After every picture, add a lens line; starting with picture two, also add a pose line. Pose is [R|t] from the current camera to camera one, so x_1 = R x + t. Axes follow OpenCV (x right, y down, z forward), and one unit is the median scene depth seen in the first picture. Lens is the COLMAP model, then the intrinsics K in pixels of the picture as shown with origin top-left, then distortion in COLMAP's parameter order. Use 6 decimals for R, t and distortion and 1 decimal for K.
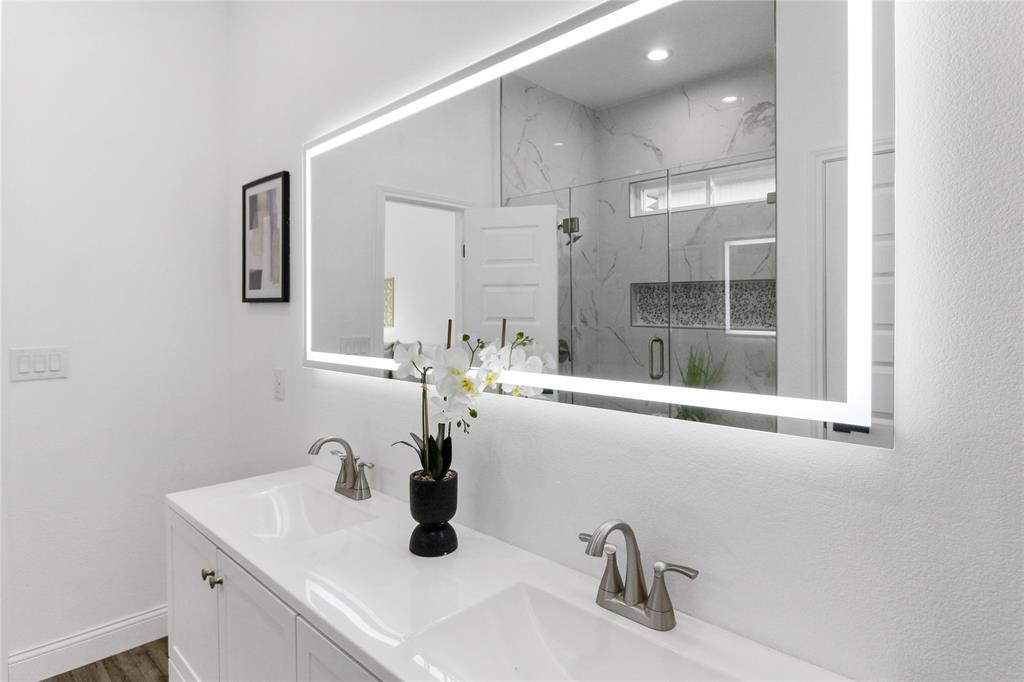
lens RADIAL K [[584.1, 0, 509.7], [0, 584.1, 313.8], [0, 0, 1]] dist [-0.001722, -0.000487]
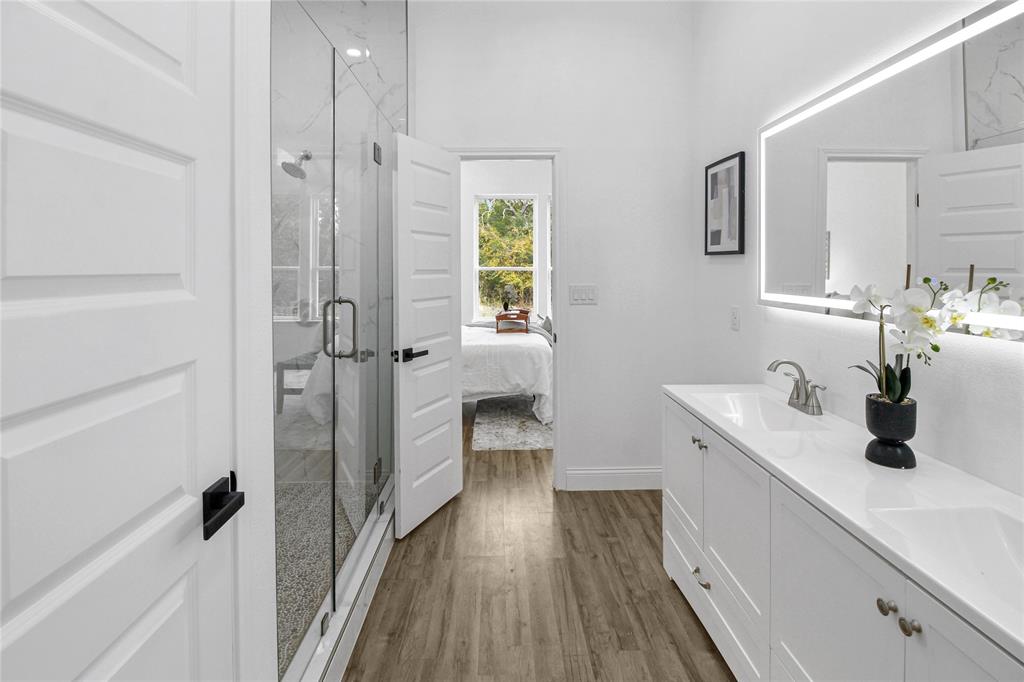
lens RADIAL K [[502.3, 0, 510.8], [0, 502.3, 263.6], [0, 0, 1]] dist [-0.000624, -0.011594]
pose [[0.730176, 0.001583, -0.683257, -0.003387], [-0.009030, 0.999932, -0.007333, 0.021644], [0.683199, 0.011524, 0.730141, -0.230871]]
